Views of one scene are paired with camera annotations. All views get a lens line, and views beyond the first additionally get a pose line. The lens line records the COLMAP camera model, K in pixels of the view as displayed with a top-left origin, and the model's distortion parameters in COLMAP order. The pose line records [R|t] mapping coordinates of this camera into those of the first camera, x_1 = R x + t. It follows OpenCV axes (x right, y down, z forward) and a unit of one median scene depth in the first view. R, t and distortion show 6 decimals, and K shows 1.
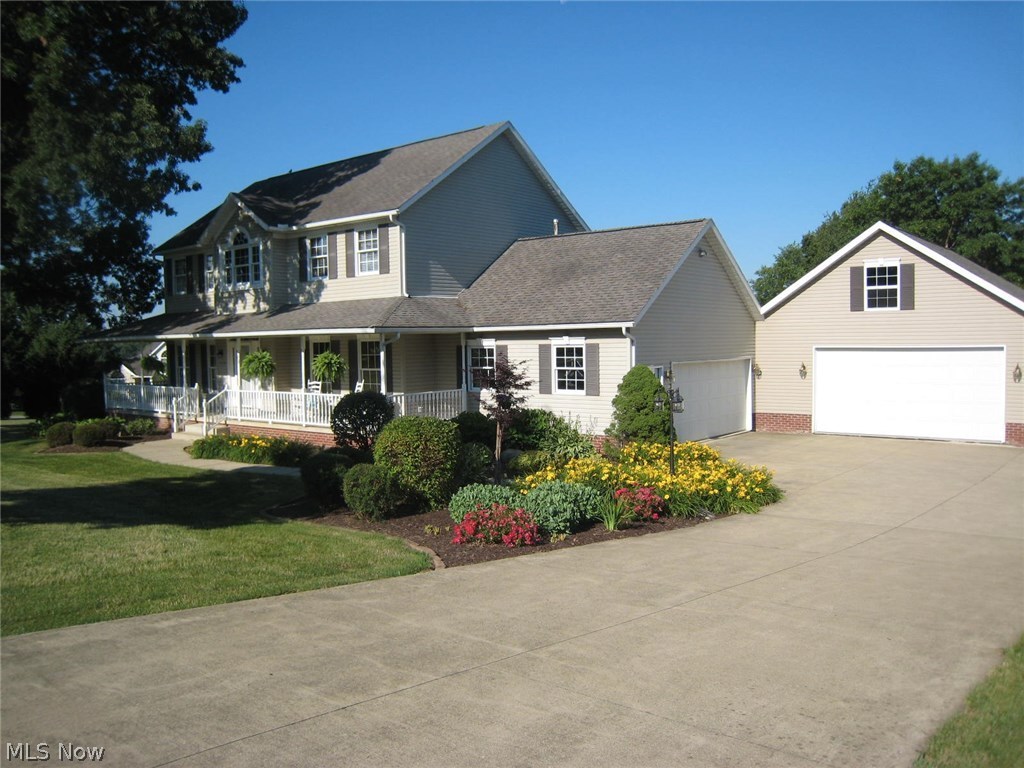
lens RADIAL K [[831.8, 0, 512.0], [0, 831.8, 384.0], [0, 0, 1]] dist [-0.141750, 0.098926]
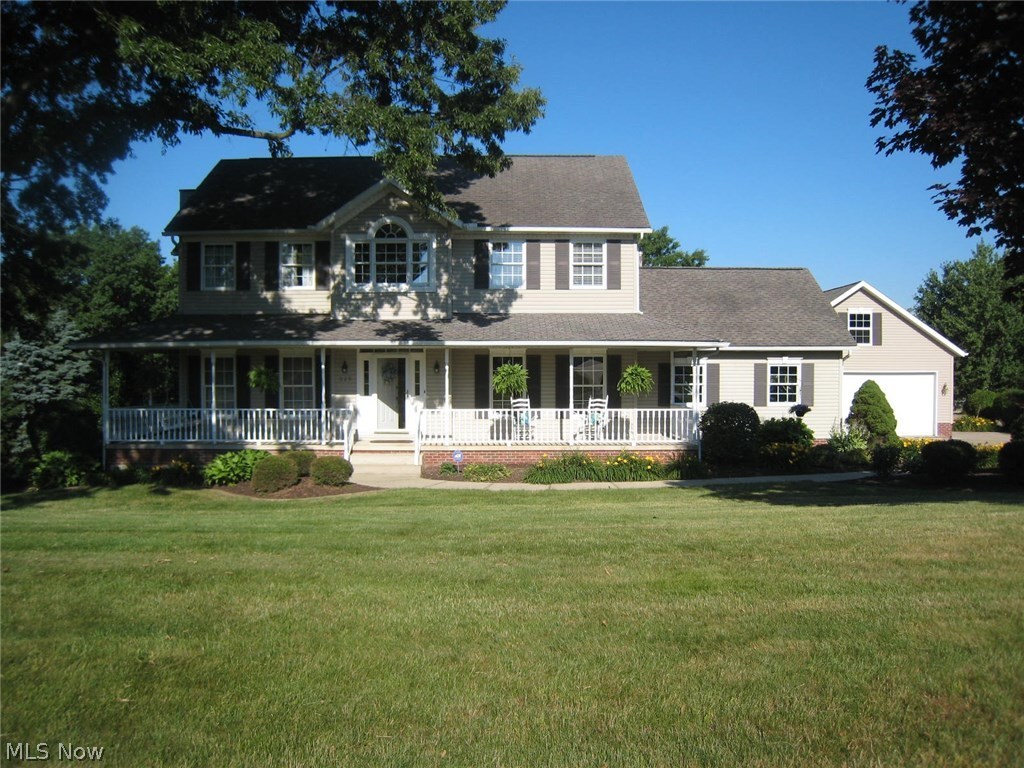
lens RADIAL K [[831.8, 0, 512.0], [0, 831.8, 384.0], [0, 0, 1]] dist [-0.141750, 0.098926]
pose [[0.778722, 0.009525, 0.627296, -0.825981], [0.020532, 0.998962, -0.040656, 0.017503], [-0.627033, 0.044539, 0.777719, 0.289076]]
